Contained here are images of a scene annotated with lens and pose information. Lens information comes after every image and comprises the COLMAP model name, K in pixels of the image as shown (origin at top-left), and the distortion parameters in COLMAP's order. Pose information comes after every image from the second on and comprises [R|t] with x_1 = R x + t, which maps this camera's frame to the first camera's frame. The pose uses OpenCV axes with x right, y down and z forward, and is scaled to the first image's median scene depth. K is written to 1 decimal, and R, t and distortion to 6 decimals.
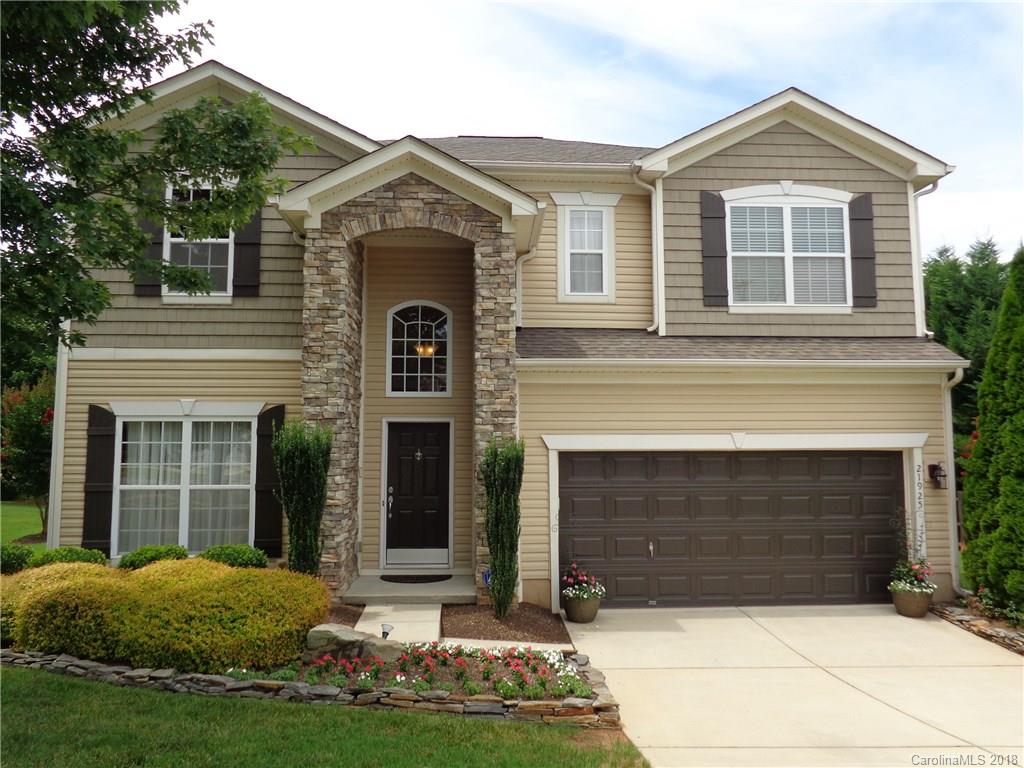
lens RADIAL K [[760.1, 0, 513.2], [0, 760.1, 383.2], [0, 0, 1]] dist [-0.008177, 0.000093]
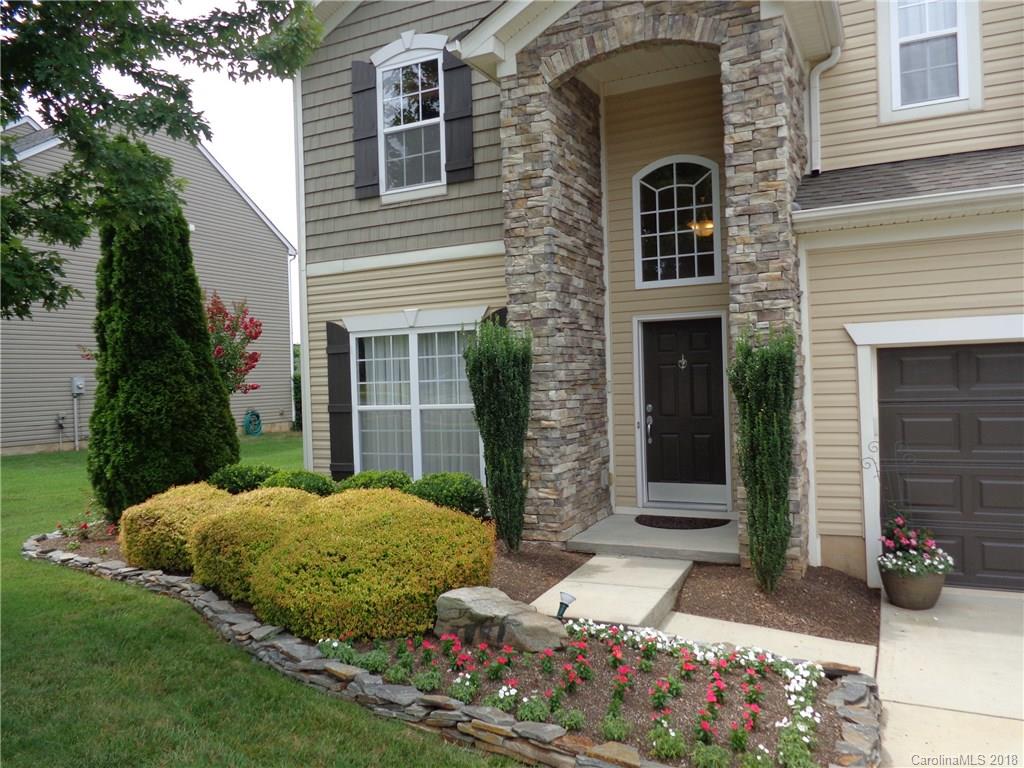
lens RADIAL K [[760.1, 0, 510.1], [0, 760.1, 384.9], [0, 0, 1]] dist [-0.008177, 0.000093]
pose [[0.870864, -0.023544, -0.490960, 0.111888], [0.075281, 0.993456, 0.085892, 0.043730], [0.485725, -0.111760, 0.866938, 0.287411]]
